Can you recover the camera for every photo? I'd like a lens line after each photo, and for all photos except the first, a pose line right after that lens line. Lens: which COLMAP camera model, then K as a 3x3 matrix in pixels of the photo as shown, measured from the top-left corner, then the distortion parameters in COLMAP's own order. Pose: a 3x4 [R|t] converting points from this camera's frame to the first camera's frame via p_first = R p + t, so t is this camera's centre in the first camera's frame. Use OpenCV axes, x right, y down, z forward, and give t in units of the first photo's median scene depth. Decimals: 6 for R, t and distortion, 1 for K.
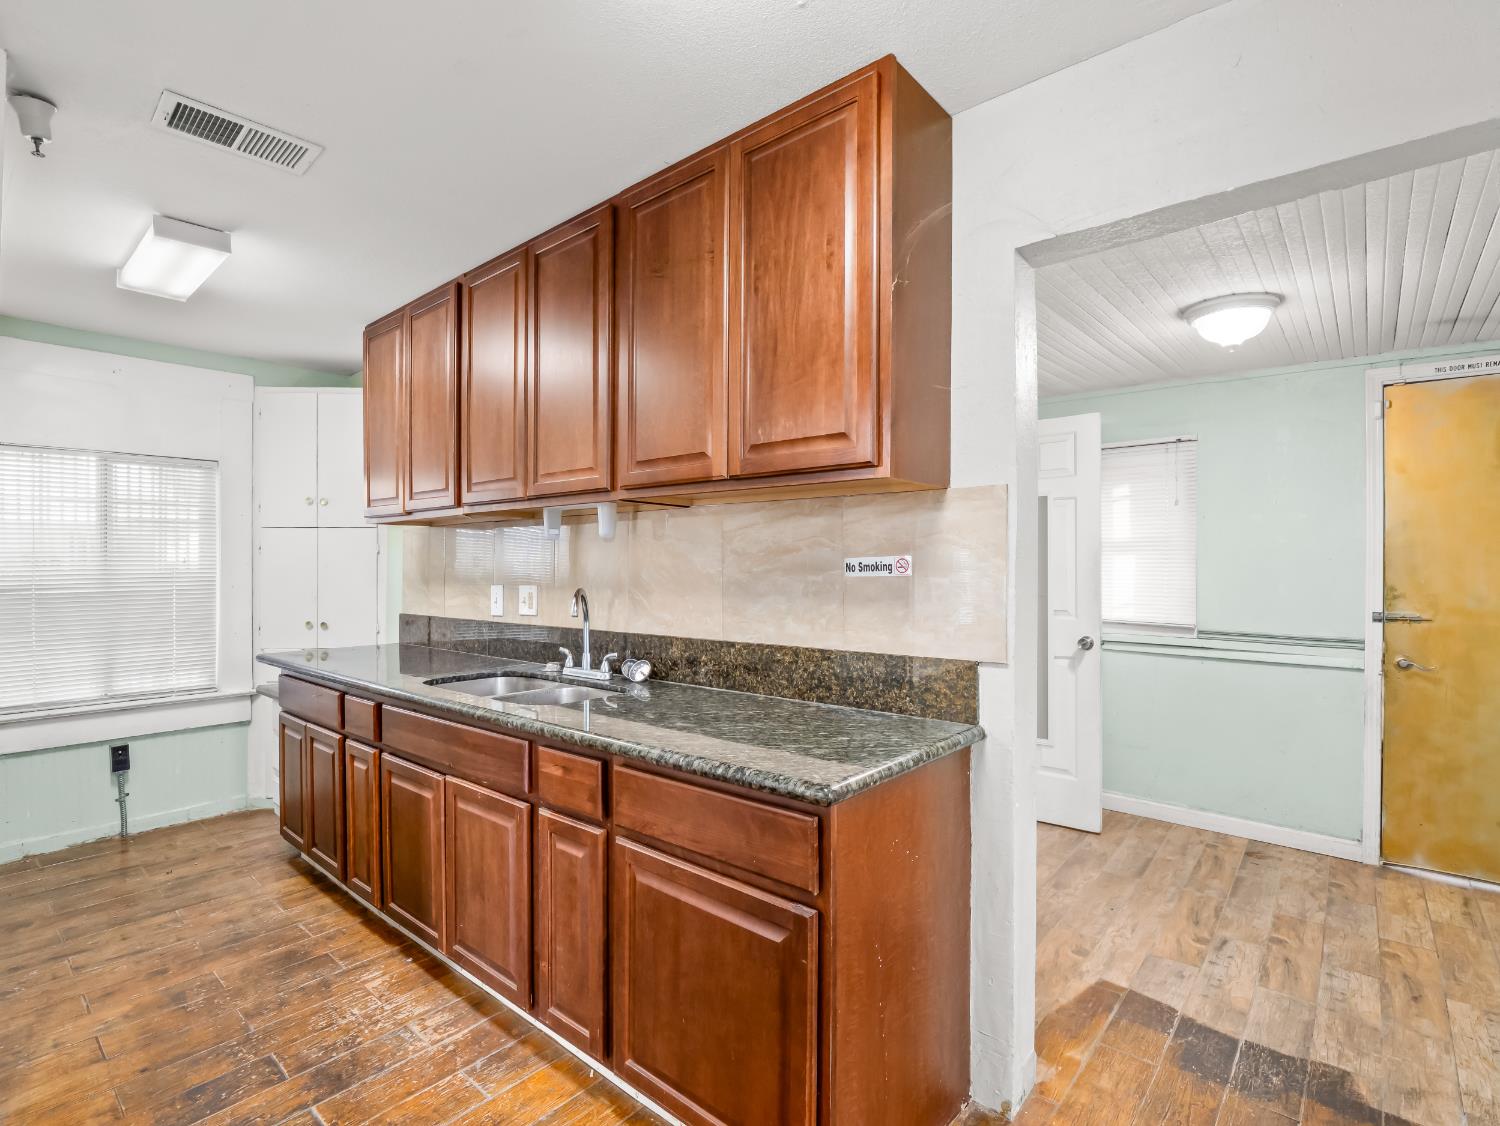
lens RADIAL K [[724.9, 0, 750.8], [0, 724.9, 565.3], [0, 0, 1]] dist [-0.016512, 0.000018]
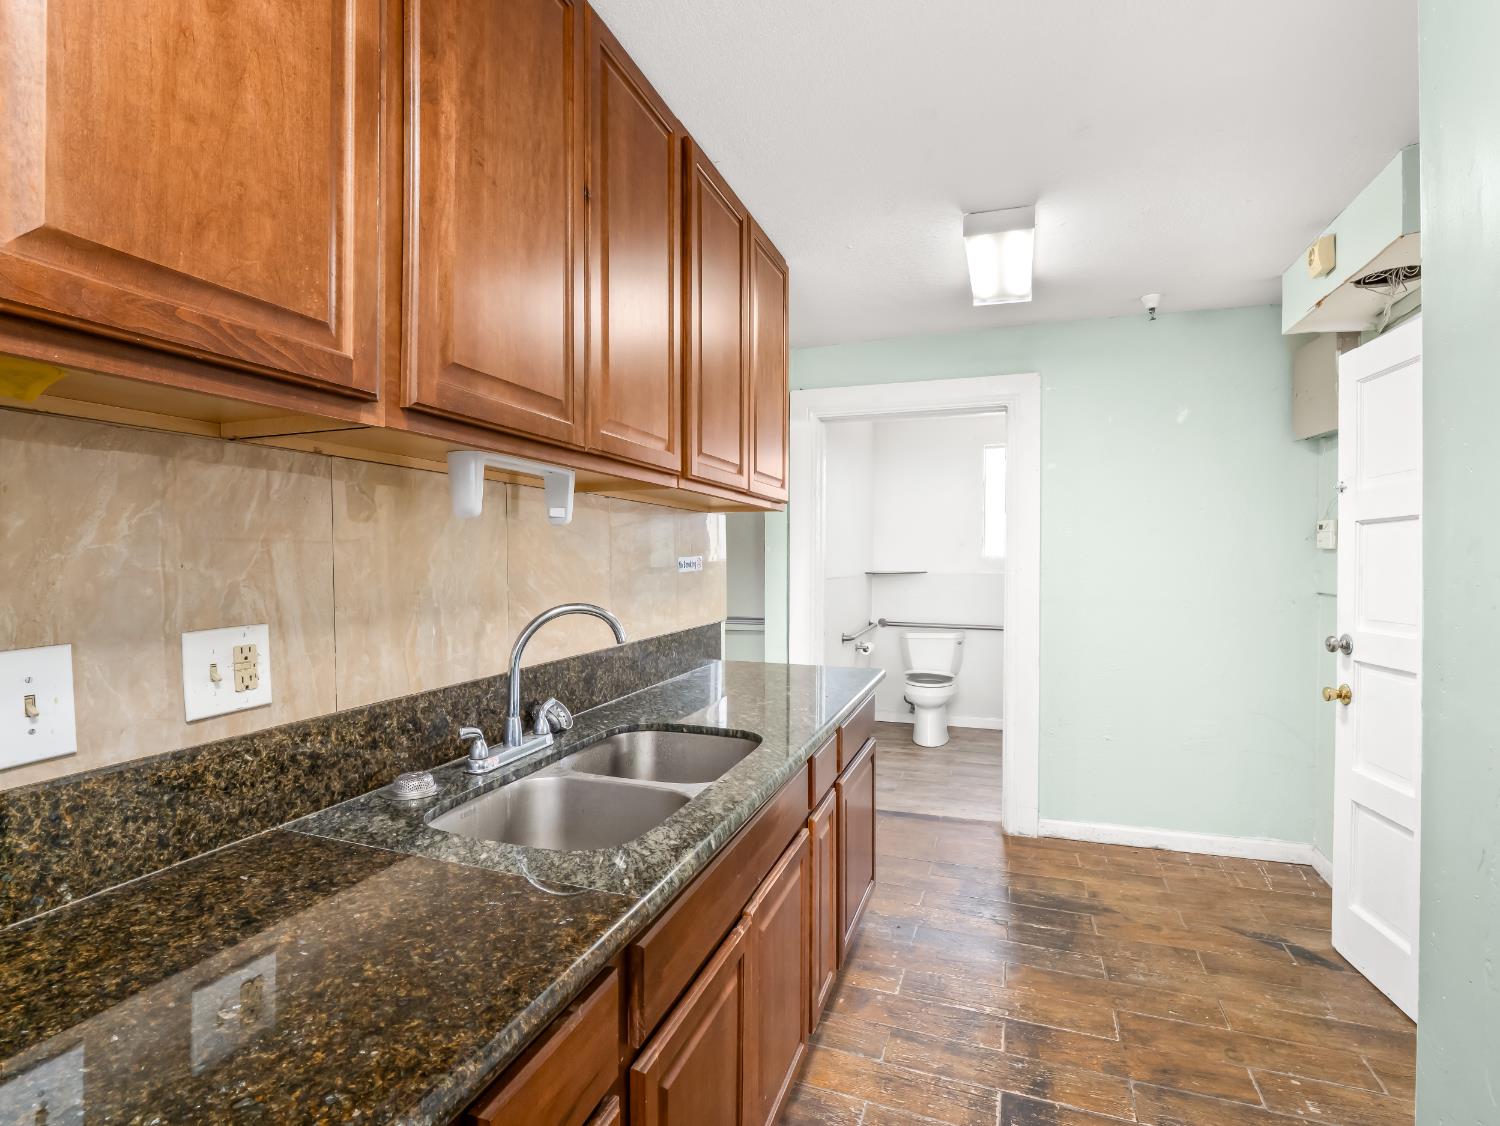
lens RADIAL K [[724.9, 0, 746.2], [0, 724.9, 562.6], [0, 0, 1]] dist [-0.016512, 0.000018]
pose [[-0.363985, -0.003093, 0.931400, -0.855282], [0.003280, 0.999984, 0.004603, -0.005574], [-0.931399, 0.004731, -0.363969, 1.055519]]
